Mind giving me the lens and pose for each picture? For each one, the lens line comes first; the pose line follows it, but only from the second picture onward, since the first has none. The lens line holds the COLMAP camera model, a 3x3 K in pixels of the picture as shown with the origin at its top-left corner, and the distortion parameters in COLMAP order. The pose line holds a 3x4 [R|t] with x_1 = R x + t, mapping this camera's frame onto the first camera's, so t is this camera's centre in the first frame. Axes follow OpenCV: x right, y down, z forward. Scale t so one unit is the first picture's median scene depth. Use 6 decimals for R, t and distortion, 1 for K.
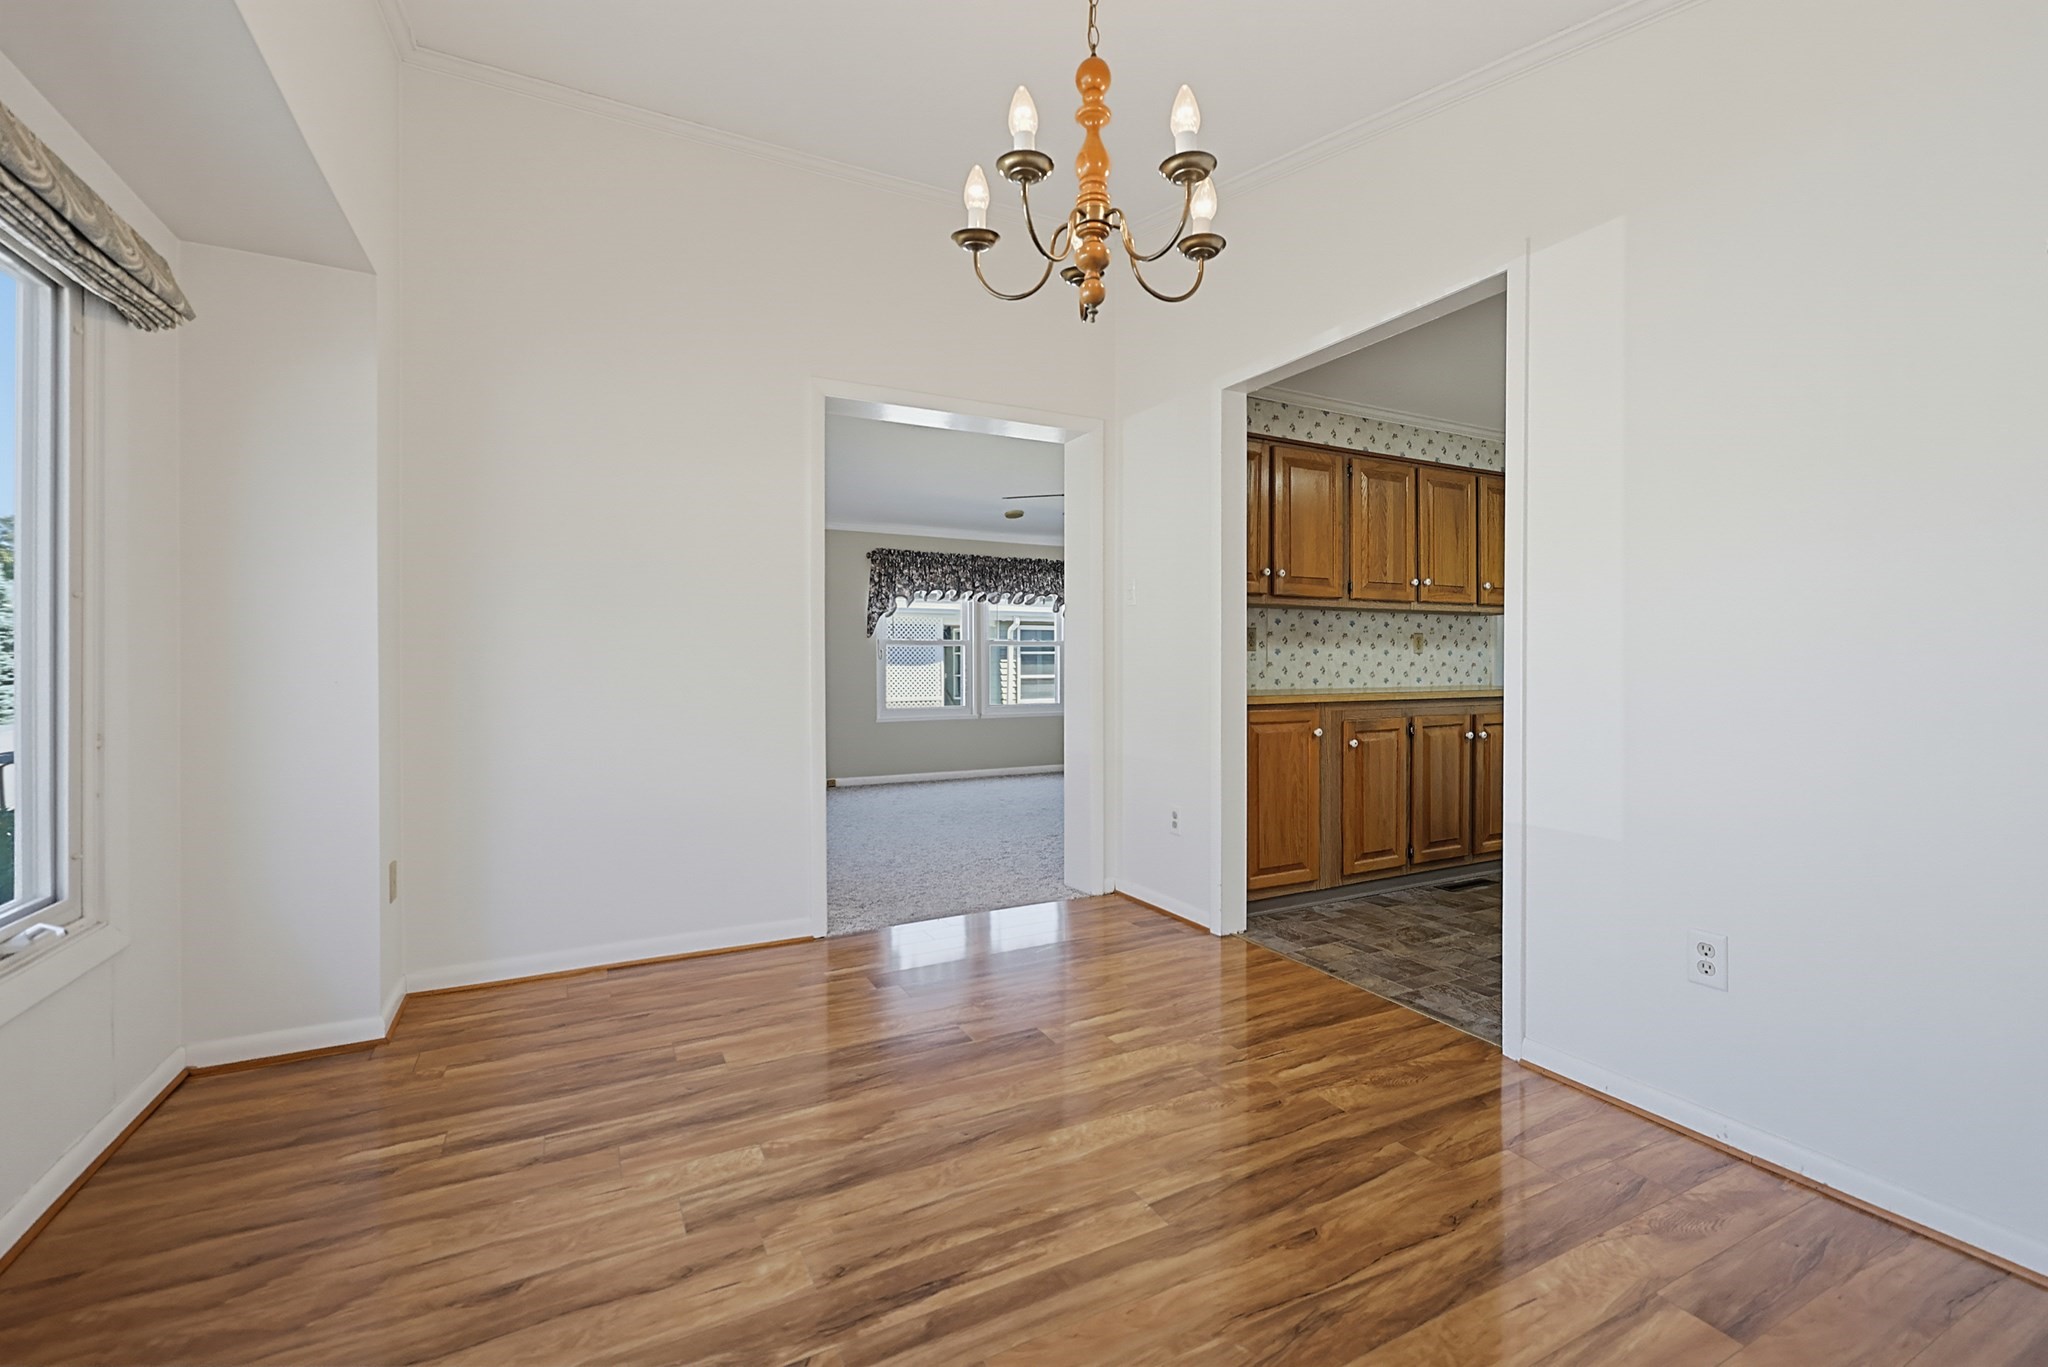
lens RADIAL K [[877.8, 0, 1034.1], [0, 877.8, 664.2], [0, 0, 1]] dist [-0.002285, 0.000037]
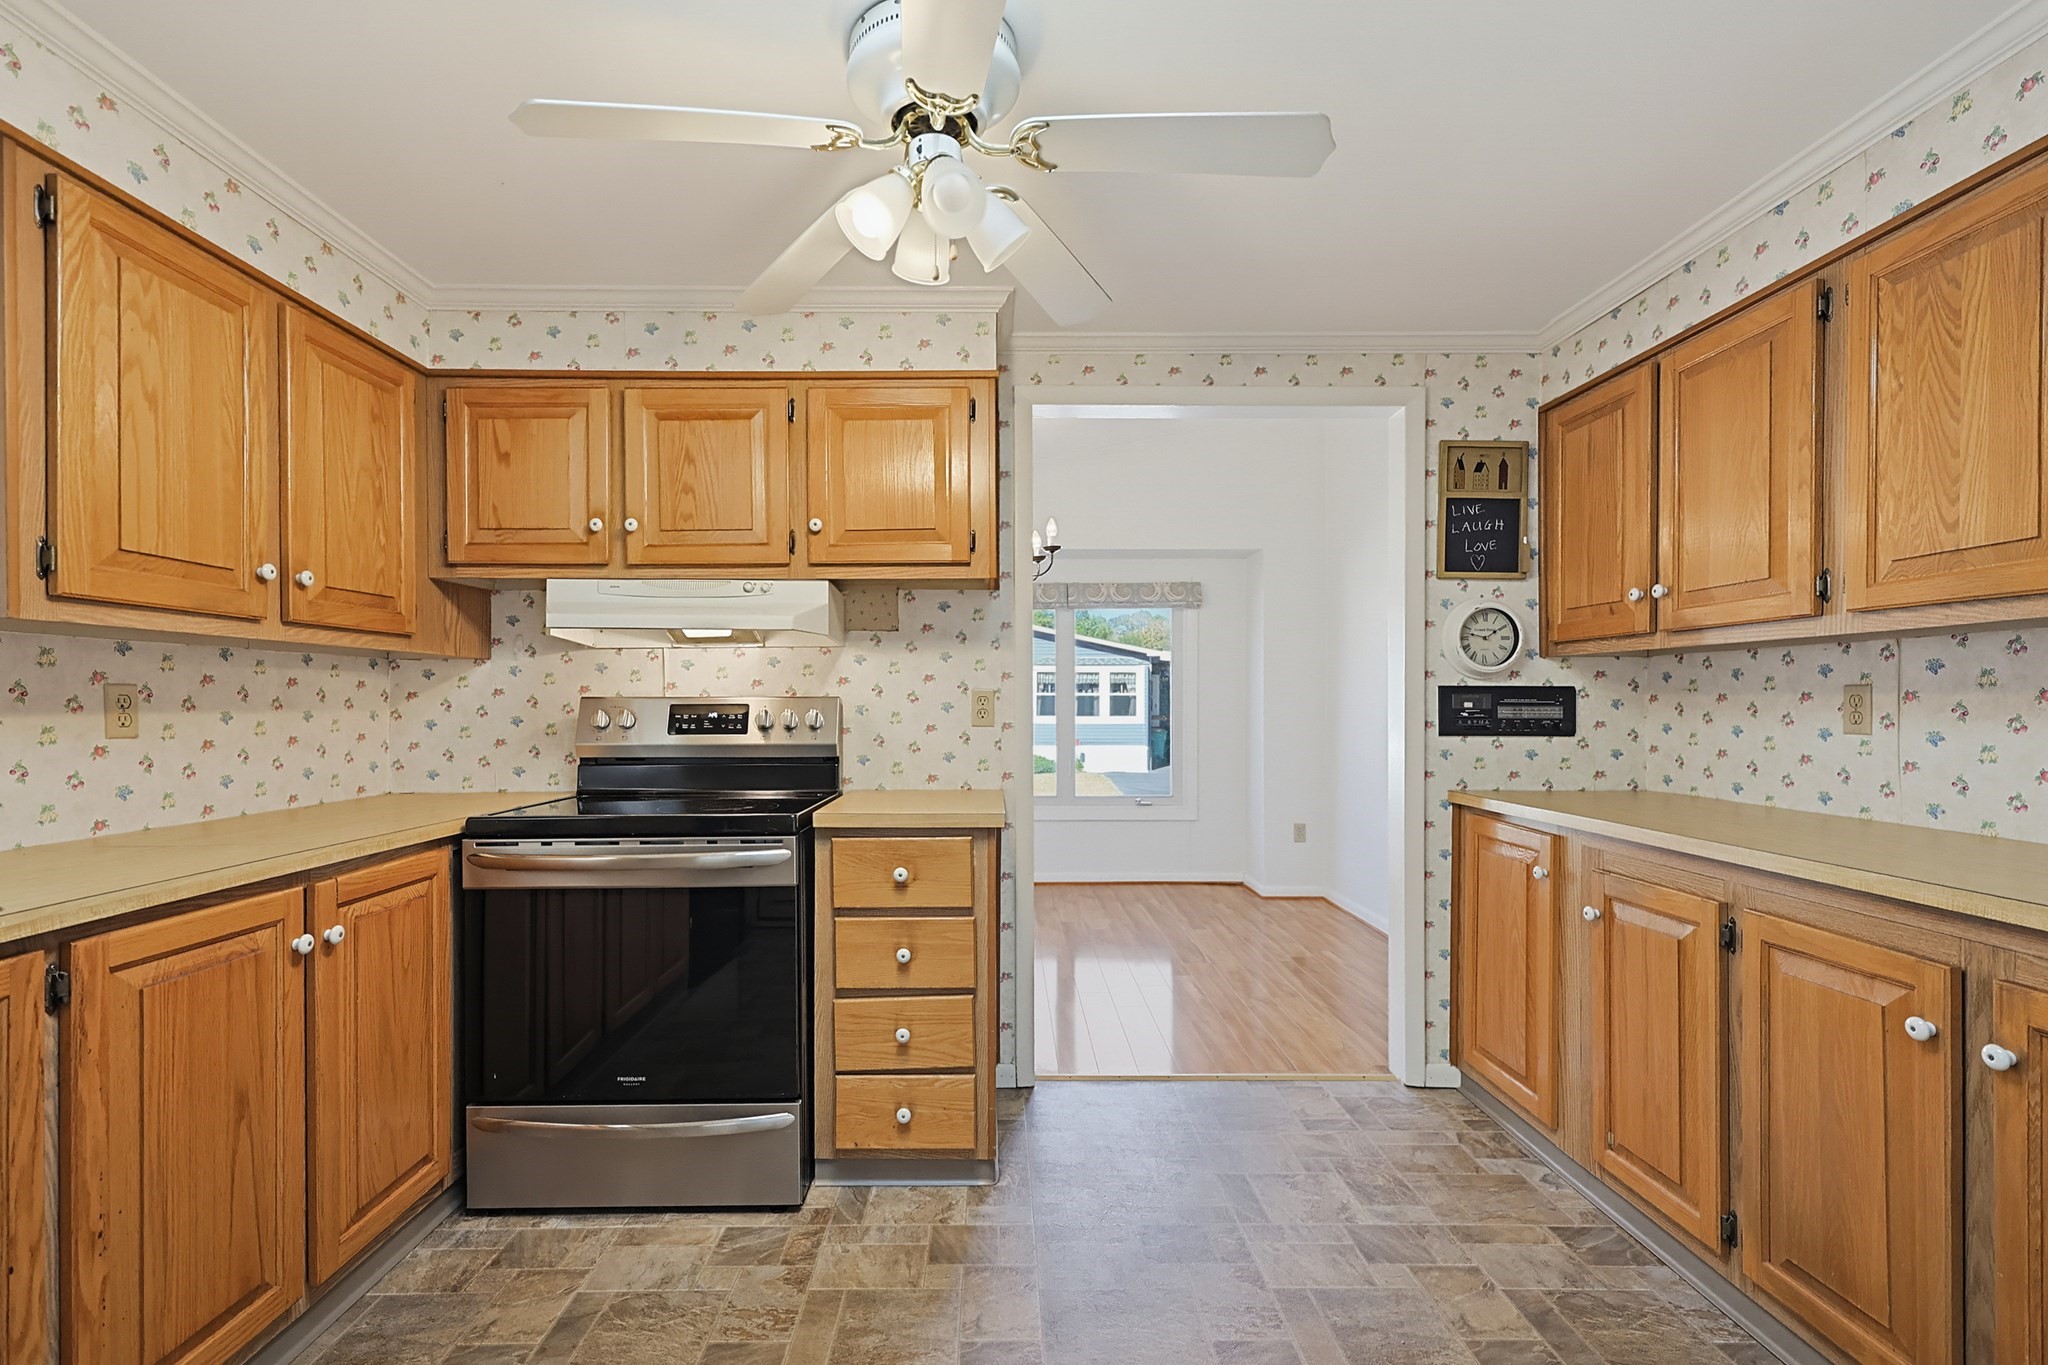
lens RADIAL K [[924.8, 0, 996.7], [0, 924.8, 710.5], [0, 0, 1]] dist [-0.002023, -0.001179]
pose [[-0.465711, 0.006875, -0.884910, 1.623320], [-0.000053, 0.999970, 0.007797, -0.057410], [0.884937, 0.003678, -0.465697, 1.498912]]
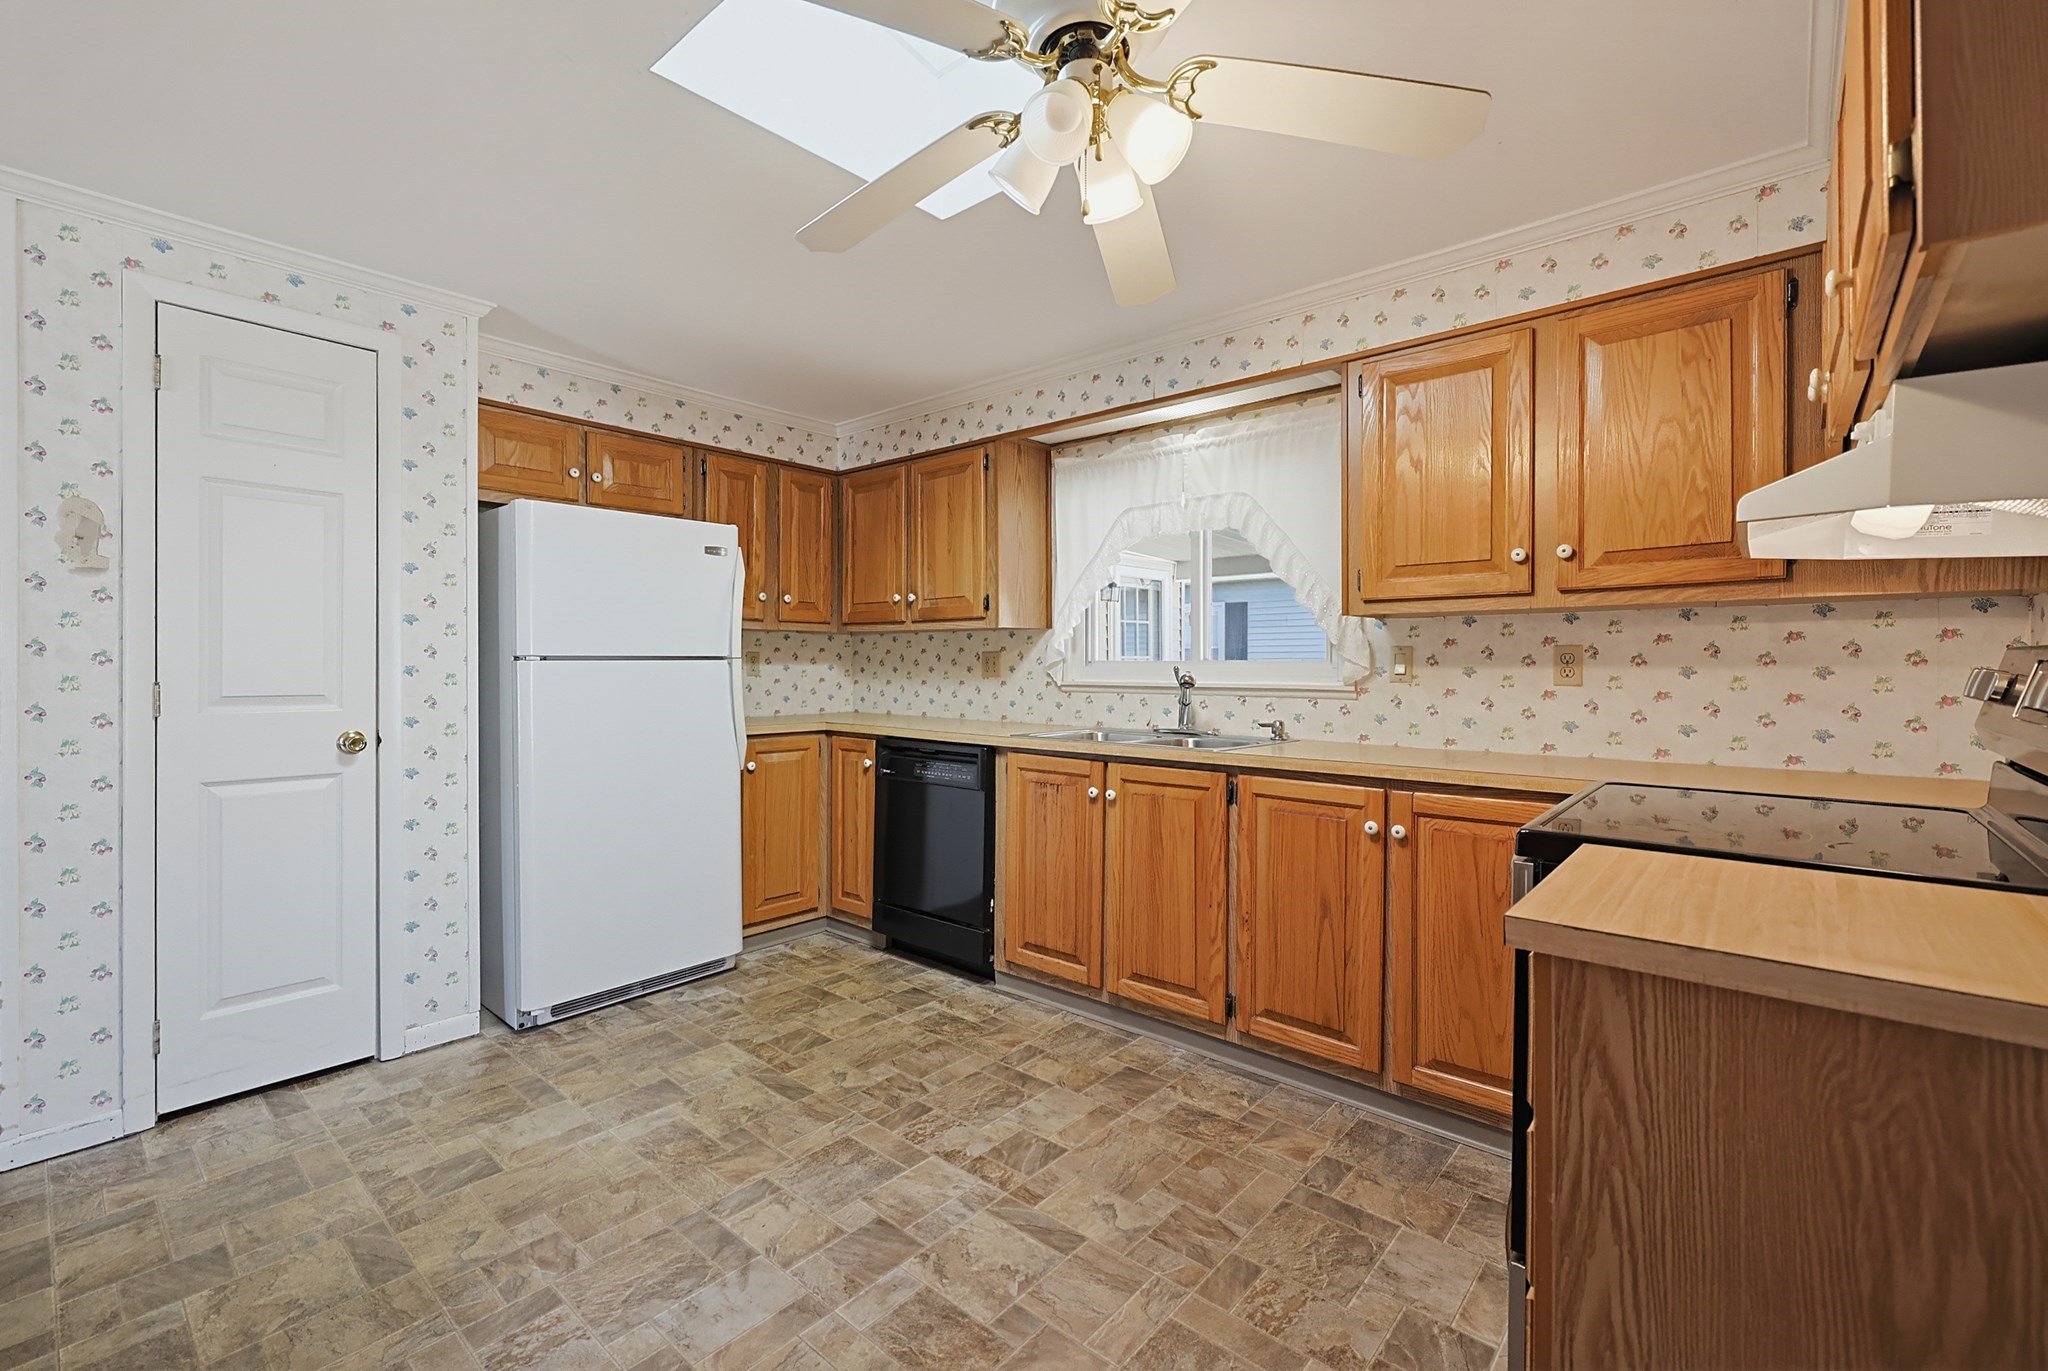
lens RADIAL K [[874.7, 0, 1019.9], [0, 874.7, 668.3], [0, 0, 1]] dist [0.001058, 0.000122]
pose [[-0.355444, -0.004102, 0.934688, 0.525667], [0.003887, 0.999975, 0.005866, -0.055833], [-0.934689, 0.005718, -0.355420, 1.409632]]
